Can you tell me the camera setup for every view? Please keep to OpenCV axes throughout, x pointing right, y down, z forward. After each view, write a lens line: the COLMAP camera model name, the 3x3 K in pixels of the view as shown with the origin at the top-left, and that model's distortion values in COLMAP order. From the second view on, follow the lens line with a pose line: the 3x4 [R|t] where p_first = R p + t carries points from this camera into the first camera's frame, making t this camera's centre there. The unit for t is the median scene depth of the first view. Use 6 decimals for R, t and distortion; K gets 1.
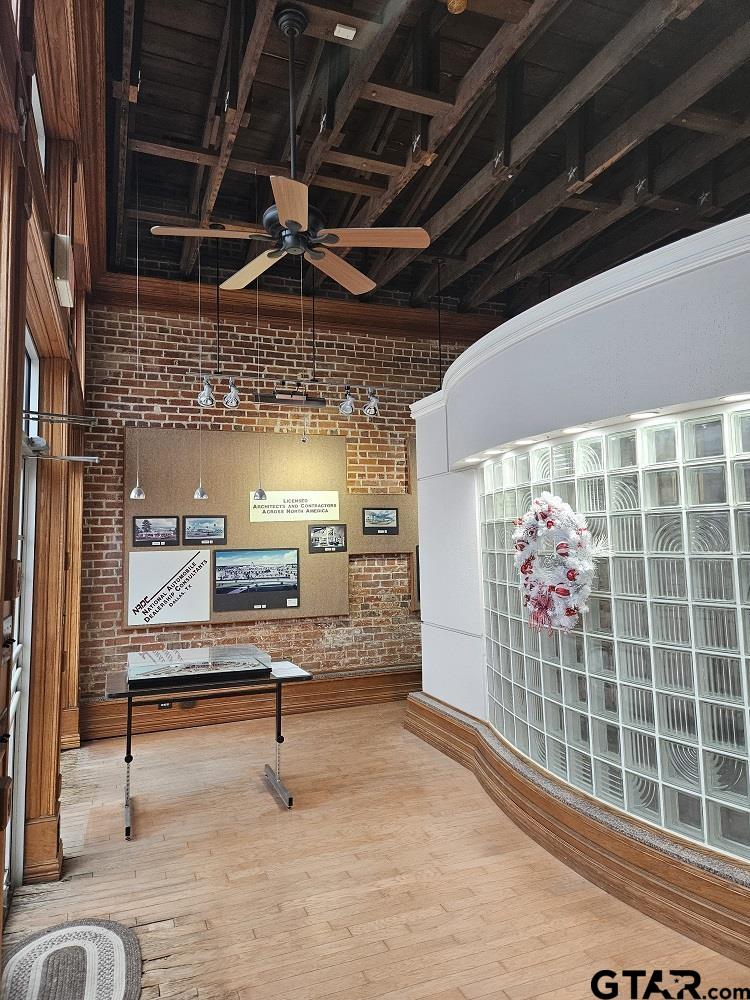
lens RADIAL K [[673.8, 0, 386.9], [0, 673.8, 484.5], [0, 0, 1]] dist [0.069596, -0.055278]
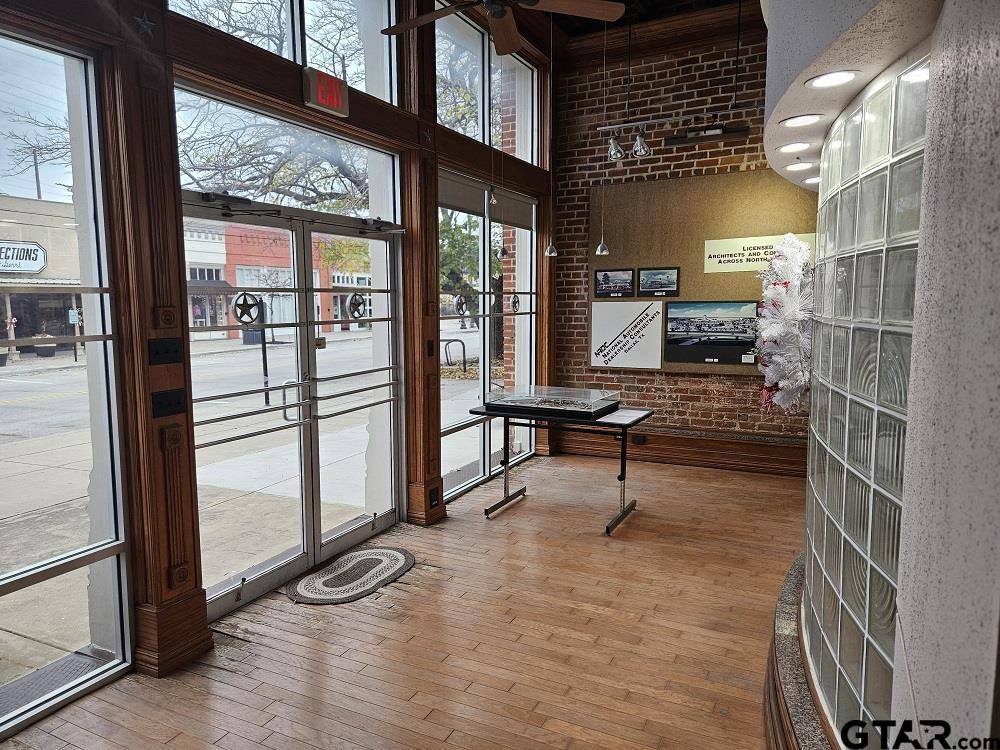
lens RADIAL K [[673.8, 0, 482.3], [0, 673.8, 383.9], [0, 0, 1]] dist [0.069596, -0.055278]
pose [[0.652351, 0.107084, -0.750314, 0.352984], [0.060675, 0.979413, 0.192534, 0.004976], [0.755485, -0.171125, 0.632423, 0.127416]]
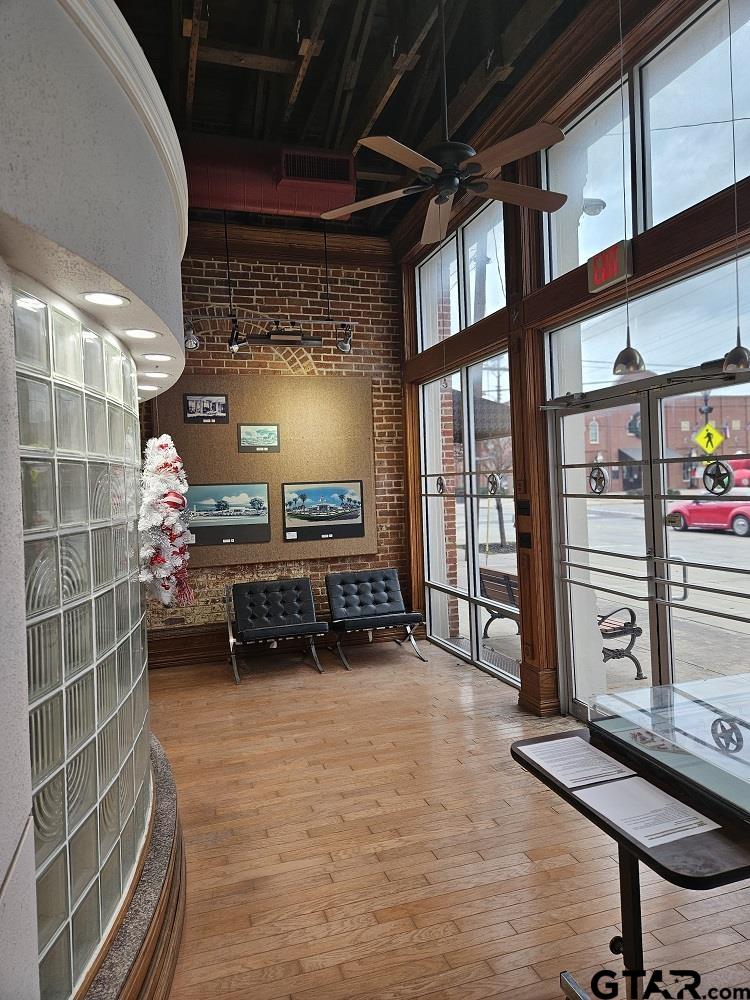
lens RADIAL K [[673.8, 0, 380.7], [0, 673.8, 499.2], [0, 0, 1]] dist [0.069596, -0.055278]
pose [[-0.995774, 0.060205, 0.069345, -0.041360], [0.055694, 0.996314, -0.065236, 0.089972], [-0.073017, -0.061099, -0.995457, 1.032870]]
